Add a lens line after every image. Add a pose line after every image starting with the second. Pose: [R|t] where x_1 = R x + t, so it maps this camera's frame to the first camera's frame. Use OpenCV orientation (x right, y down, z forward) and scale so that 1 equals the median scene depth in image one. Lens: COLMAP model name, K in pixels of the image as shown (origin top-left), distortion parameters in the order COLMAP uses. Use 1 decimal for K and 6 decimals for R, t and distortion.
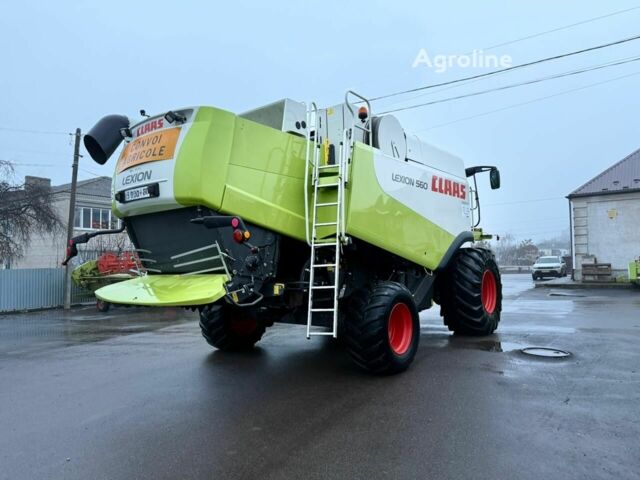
lens RADIAL K [[449.7, 0, 320.0], [0, 449.7, 240.0], [0, 0, 1]] dist [0.124940, -0.214259]
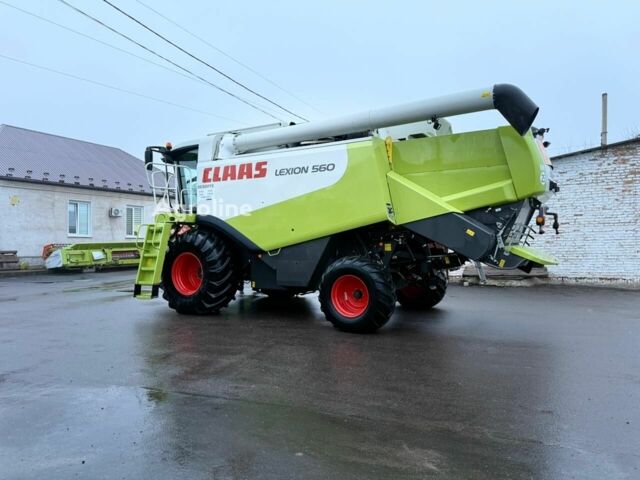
lens RADIAL K [[449.7, 0, 320.0], [0, 449.7, 240.0], [0, 0, 1]] dist [0.124940, -0.214259]
pose [[-0.130968, 0.029522, 0.990947, -1.597882], [-0.041071, 0.998537, -0.035176, 0.132865], [-0.990536, -0.045307, -0.129564, 1.760932]]
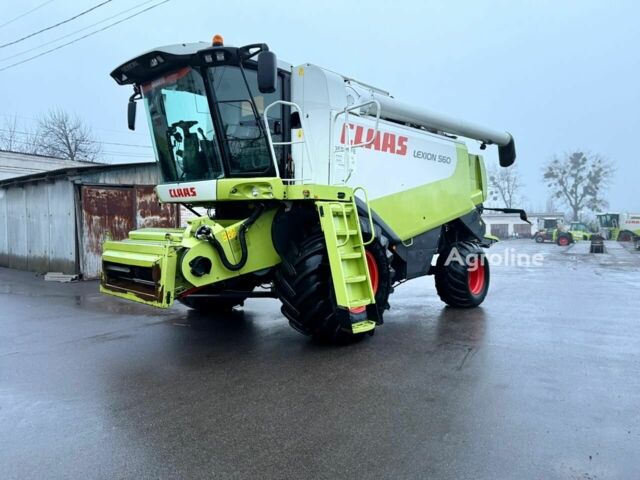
lens RADIAL K [[449.7, 0, 320.0], [0, 449.7, 240.0], [0, 0, 1]] dist [0.124940, -0.214259]
pose [[-0.995943, 0.019194, 0.087910, 0.078774], [0.018258, 0.999768, -0.011443, 0.130518], [-0.088110, -0.009792, -0.996063, 3.099474]]
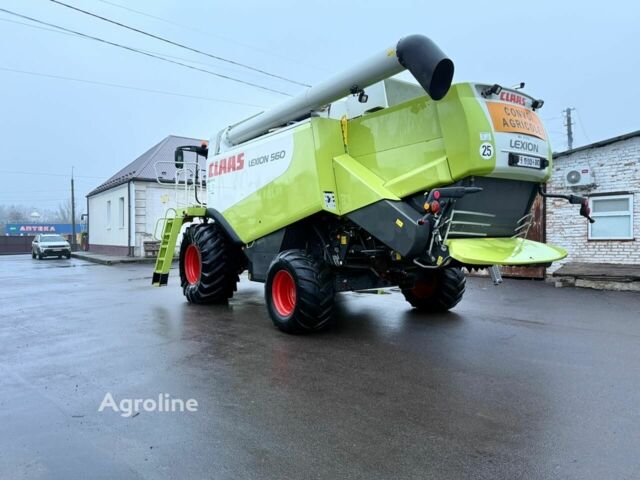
lens RADIAL K [[449.7, 0, 320.0], [0, 449.7, 240.0], [0, 0, 1]] dist [0.124940, -0.214259]
pose [[0.267035, 0.009177, 0.963643, -1.454957], [-0.046528, 0.998911, 0.003380, 0.095259], [-0.962563, -0.045739, 0.267171, 1.089370]]
